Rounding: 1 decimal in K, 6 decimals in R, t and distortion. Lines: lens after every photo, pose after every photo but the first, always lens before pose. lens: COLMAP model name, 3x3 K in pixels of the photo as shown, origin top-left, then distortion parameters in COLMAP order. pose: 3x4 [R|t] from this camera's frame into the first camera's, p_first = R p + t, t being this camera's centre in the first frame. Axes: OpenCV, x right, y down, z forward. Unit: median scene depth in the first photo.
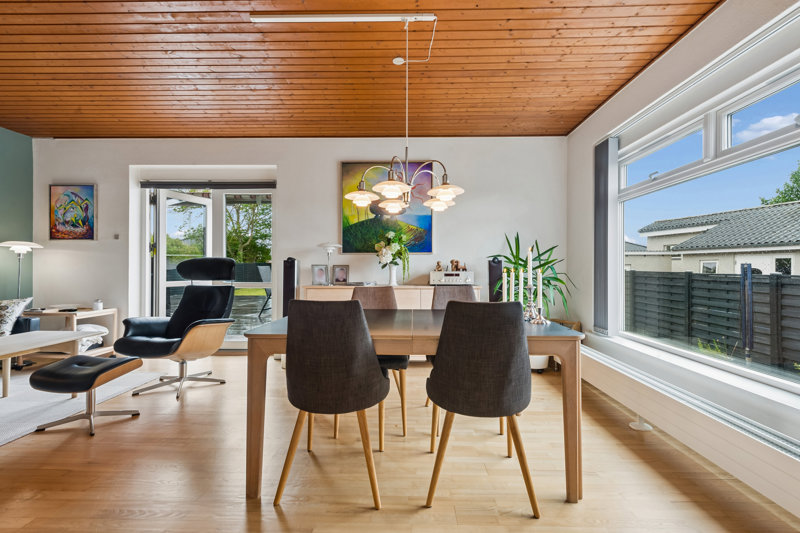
lens RADIAL K [[355.7, 0, 425.2], [0, 355.7, 270.3], [0, 0, 1]] dist [0.013087, -0.005070]
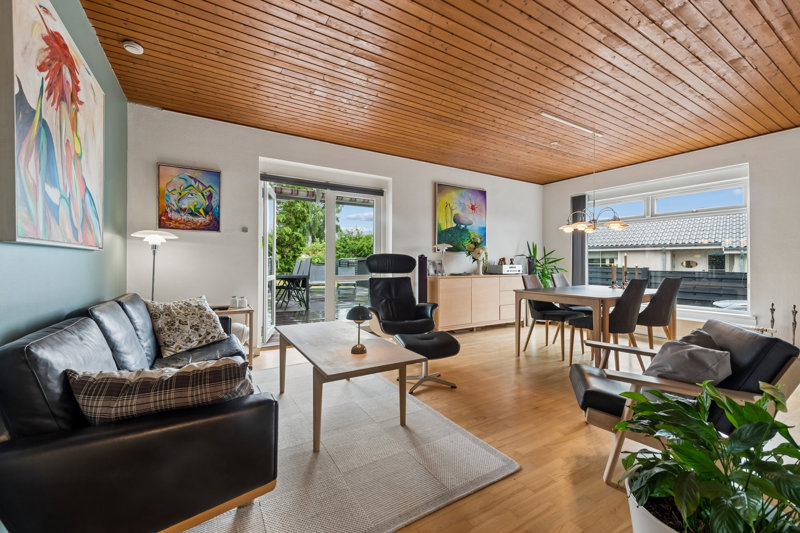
lens RADIAL K [[333.7, 0, 404.9], [0, 333.7, 263.6], [0, 0, 1]] dist [0.007404, -0.000180]
pose [[0.838660, 0.000405, 0.544655, -1.177155], [-0.001003, 0.999999, 0.000800, -0.005207], [-0.544655, -0.001217, 0.838660, 0.026918]]
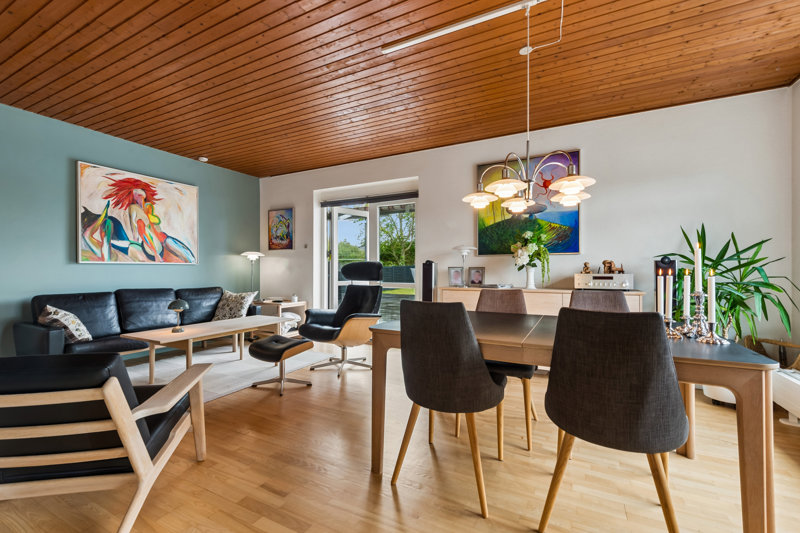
lens RADIAL K [[355.7, 0, 405.3], [0, 355.7, 270.9], [0, 0, 1]] dist [0.013087, -0.005070]
pose [[0.891507, 0.000049, -0.453008, 0.056553], [-0.001589, 0.999994, -0.003018, -0.001200], [0.453005, 0.003411, 0.891502, 0.013417]]
